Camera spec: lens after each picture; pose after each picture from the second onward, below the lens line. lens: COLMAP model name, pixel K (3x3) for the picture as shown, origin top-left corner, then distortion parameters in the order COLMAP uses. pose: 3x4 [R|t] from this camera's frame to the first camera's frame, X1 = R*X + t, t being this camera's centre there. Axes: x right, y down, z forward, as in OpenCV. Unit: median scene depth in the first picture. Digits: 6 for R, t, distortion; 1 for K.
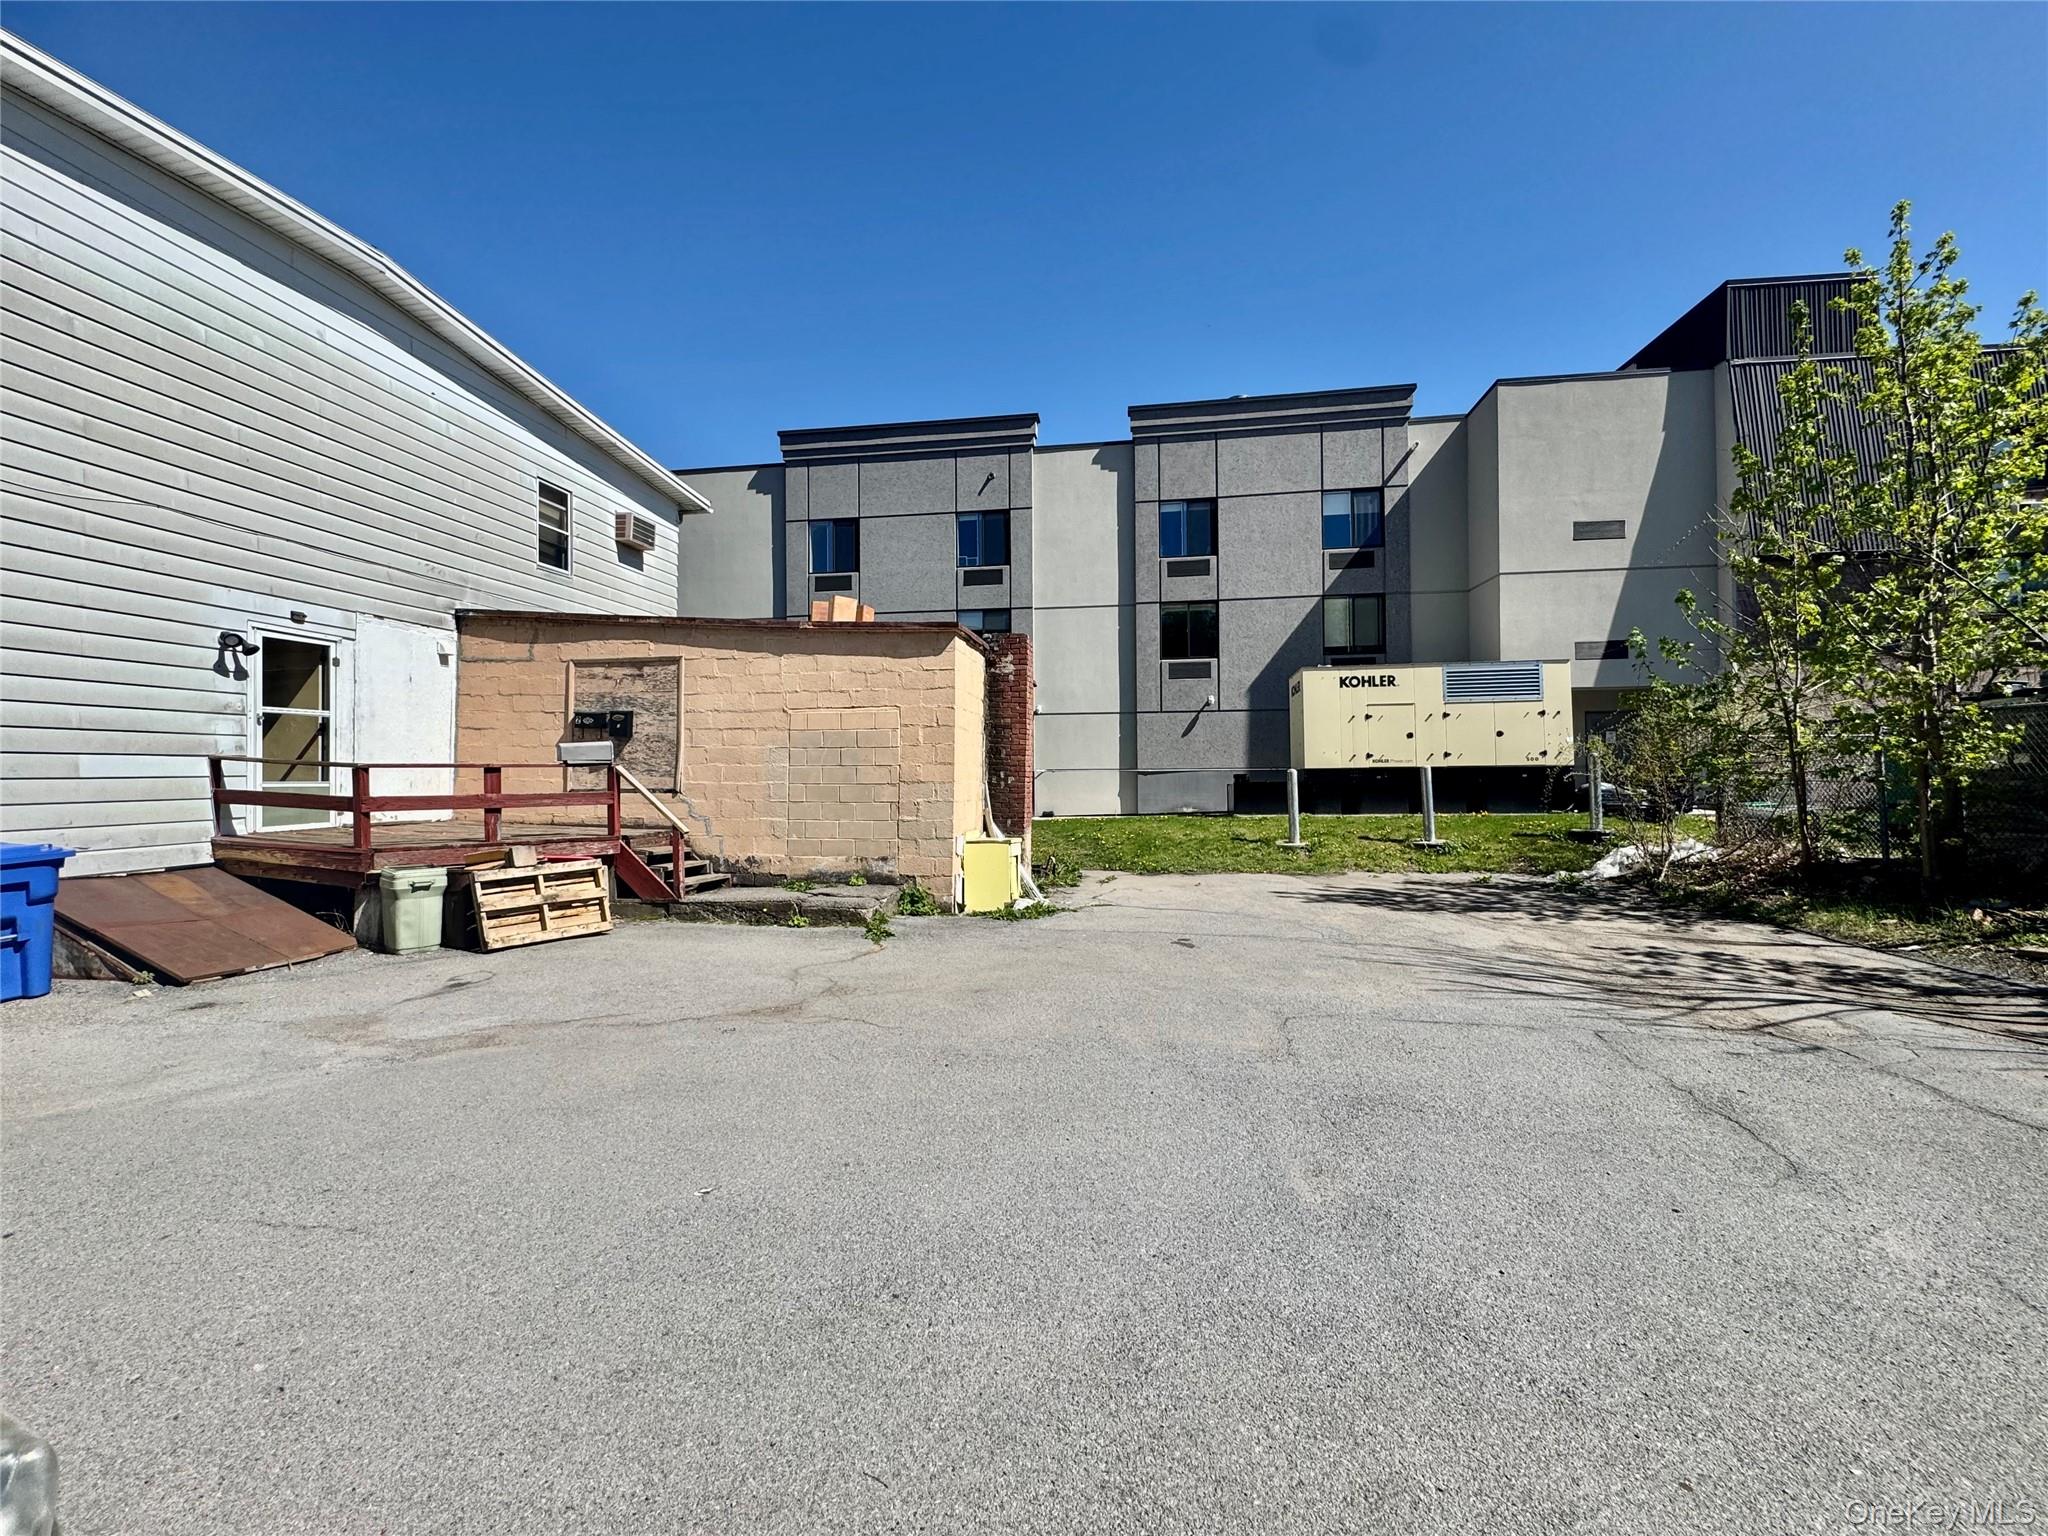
lens RADIAL K [[818.2, 0, 1030.0], [0, 818.2, 762.8], [0, 0, 1]] dist [-0.001165, 0.000334]
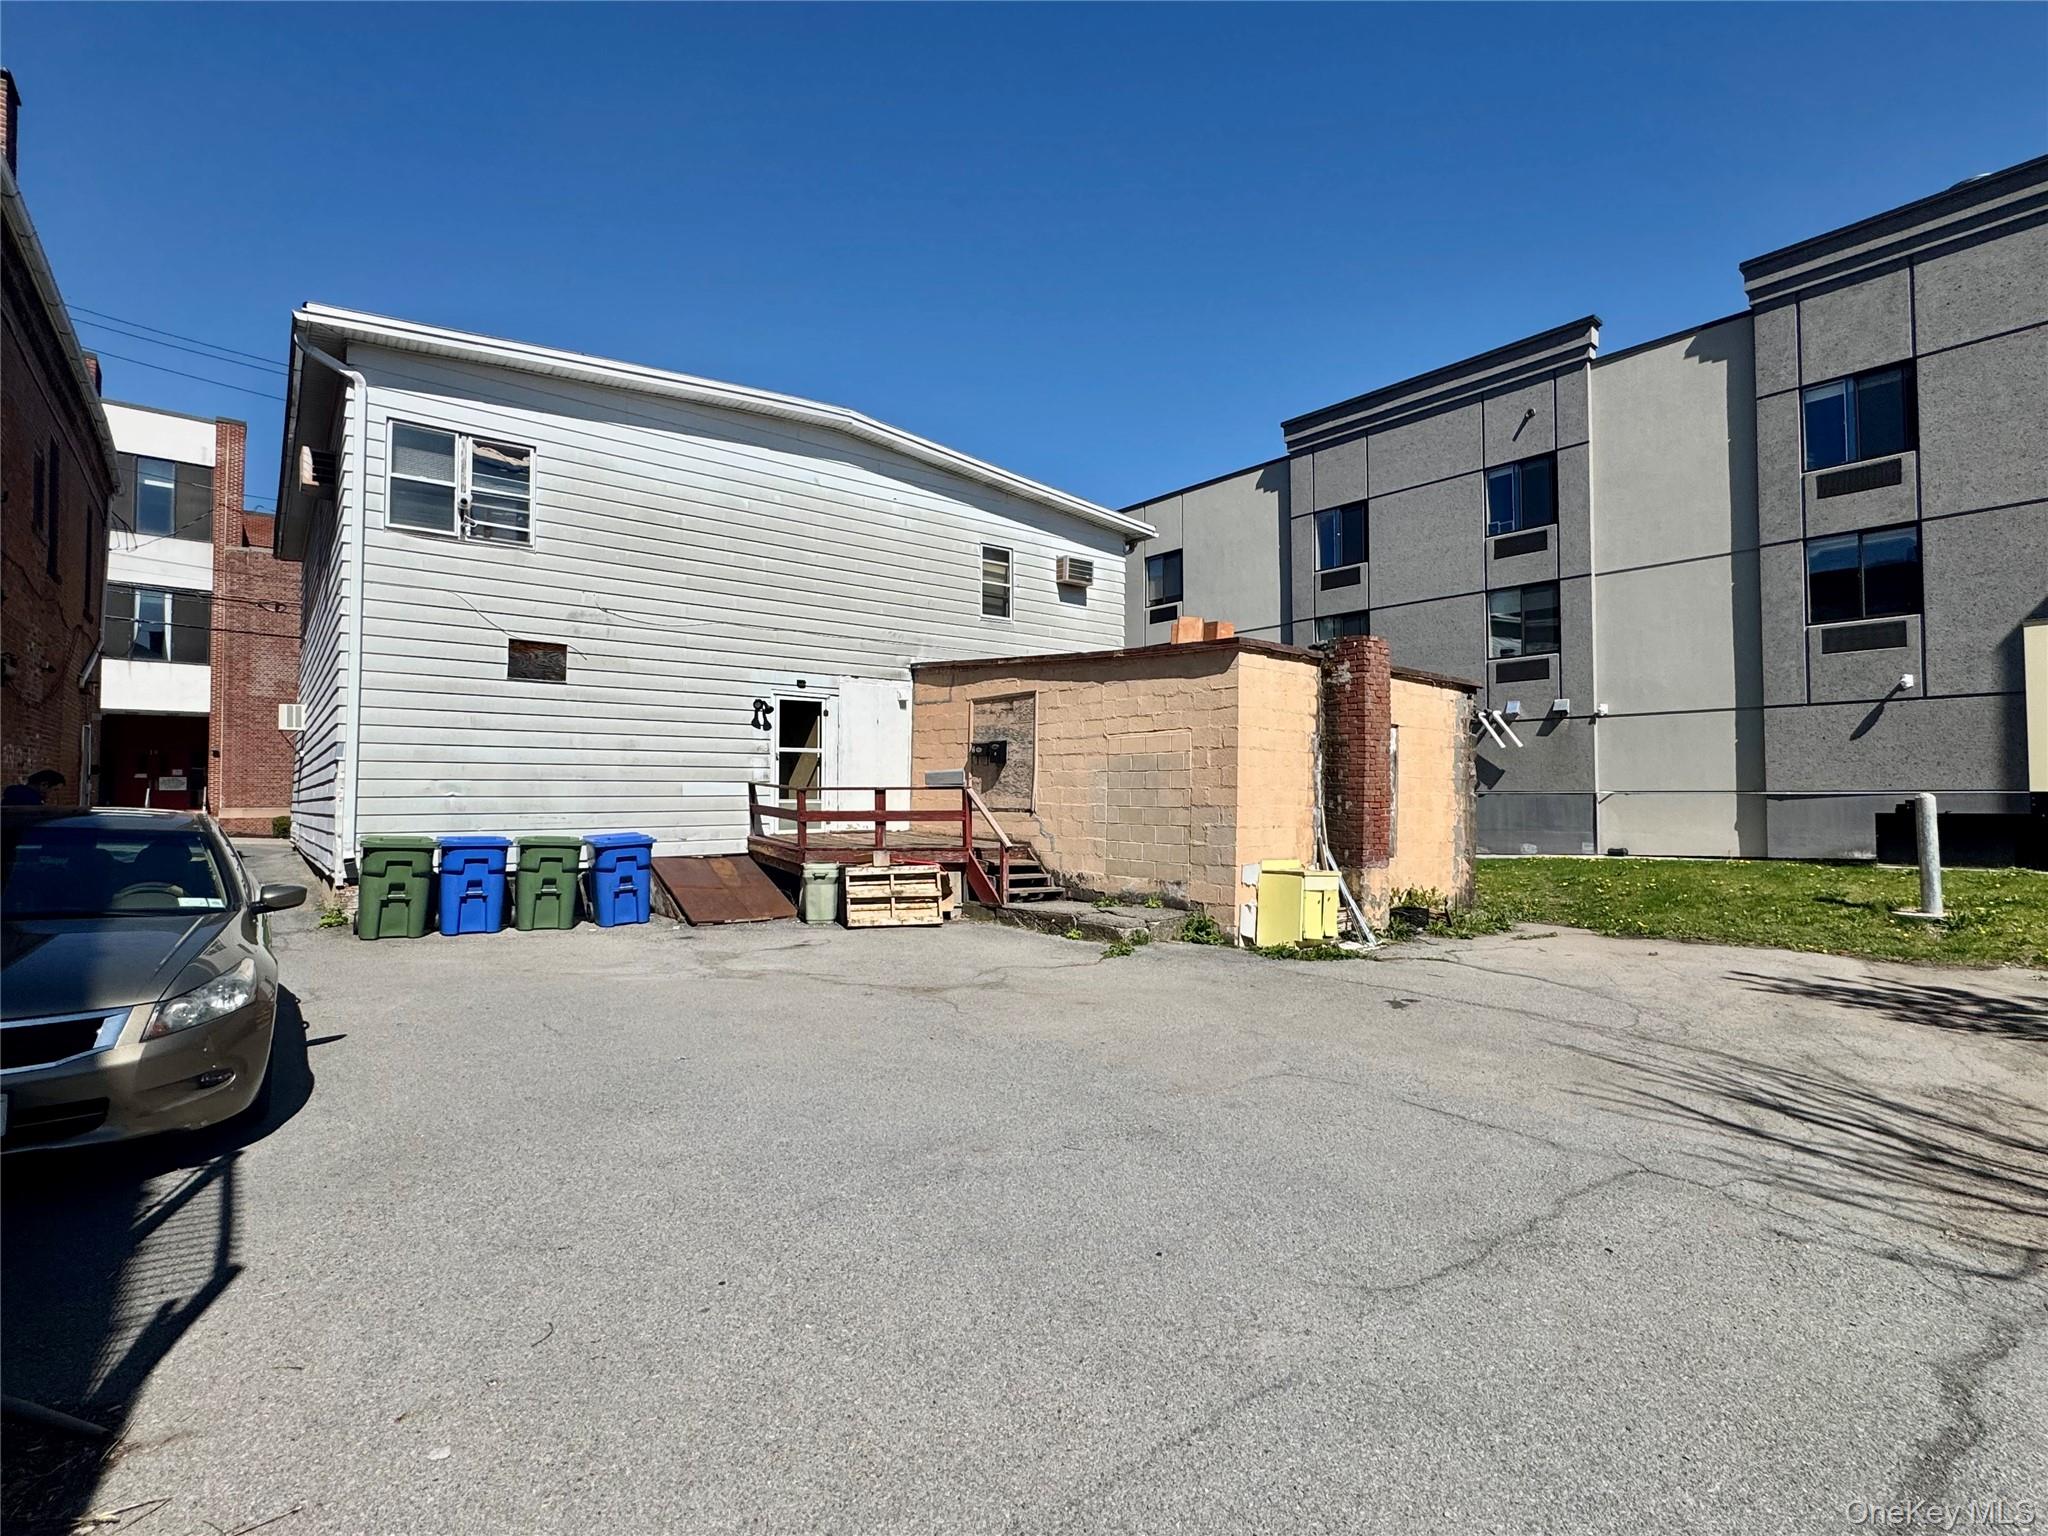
lens RADIAL K [[957.6, 0, 1022.3], [0, 957.6, 769.4], [0, 0, 1]] dist [-0.005949, 0.000442]
pose [[0.748669, -0.011311, -0.662848, 0.391151], [0.003801, 0.999911, -0.012769, -0.005271], [0.662934, 0.007040, 0.748645, 0.007989]]
